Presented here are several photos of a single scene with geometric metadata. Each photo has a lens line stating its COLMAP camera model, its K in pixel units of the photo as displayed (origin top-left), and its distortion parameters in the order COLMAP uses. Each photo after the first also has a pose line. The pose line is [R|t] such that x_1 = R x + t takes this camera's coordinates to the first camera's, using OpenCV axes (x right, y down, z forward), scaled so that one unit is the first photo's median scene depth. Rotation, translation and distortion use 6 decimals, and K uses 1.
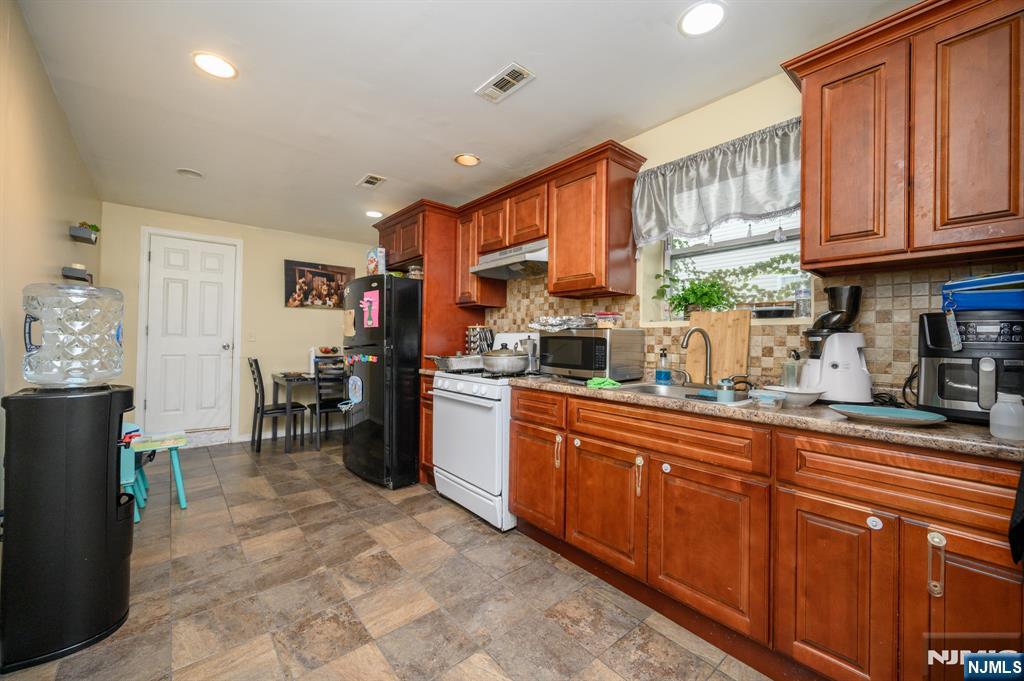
lens RADIAL K [[401.6, 0, 511.8], [0, 401.6, 336.3], [0, 0, 1]] dist [0.000128, -0.000259]
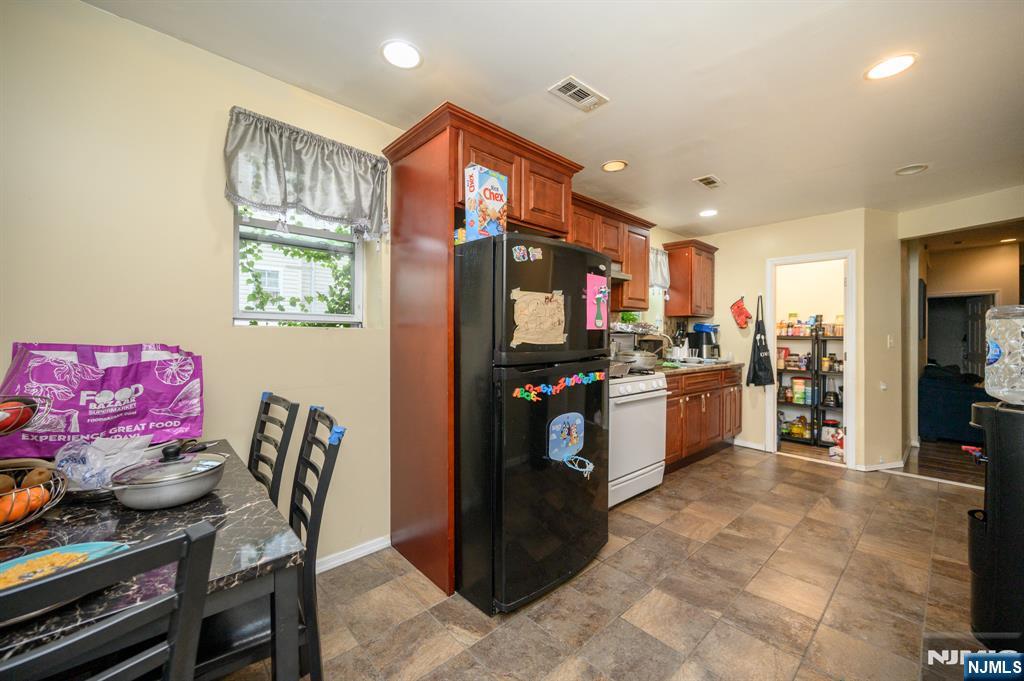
lens RADIAL K [[401.6, 0, 511.8], [0, 401.6, 336.3], [0, 0, 1]] dist [0.000128, -0.000259]
pose [[-0.031941, -0.010685, 0.999433, -1.267962], [-0.011880, 0.999876, 0.010310, -0.020435], [-0.999419, -0.011544, -0.032064, 1.451702]]
